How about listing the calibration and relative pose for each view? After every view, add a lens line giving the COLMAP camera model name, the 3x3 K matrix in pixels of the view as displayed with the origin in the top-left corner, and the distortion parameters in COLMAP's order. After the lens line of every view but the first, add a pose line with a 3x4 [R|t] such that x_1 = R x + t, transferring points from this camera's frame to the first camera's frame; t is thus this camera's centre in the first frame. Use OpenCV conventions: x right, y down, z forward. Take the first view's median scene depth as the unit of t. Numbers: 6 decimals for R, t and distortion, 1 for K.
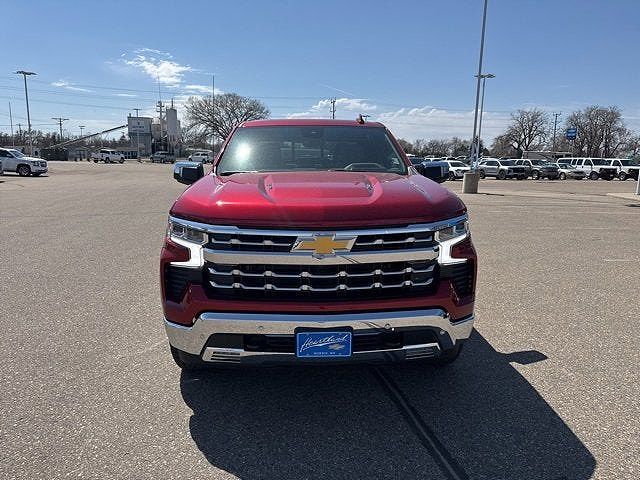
lens RADIAL K [[501.2, 0, 331.1], [0, 501.2, 240.0], [0, 0, 1]] dist [0.009910, -0.009437]
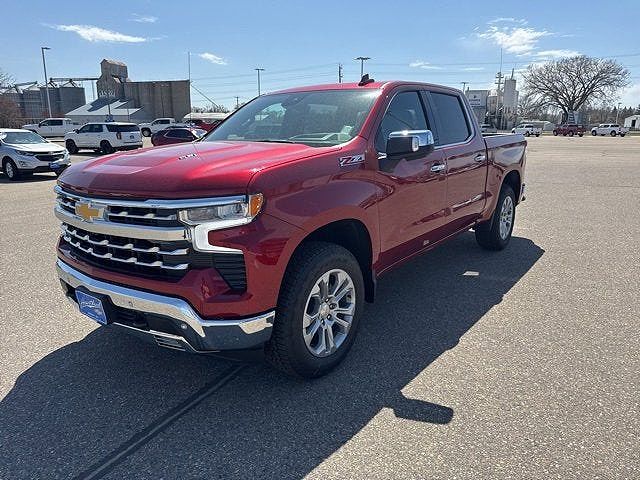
lens RADIAL K [[501.2, 0, 331.1], [0, 501.2, 240.0], [0, 0, 1]] dist [0.009910, -0.009437]
pose [[0.726069, 0.136979, -0.673840, 0.122306], [-0.103076, 0.990566, 0.090298, -0.008804], [0.679852, 0.003894, 0.733339, 0.066641]]
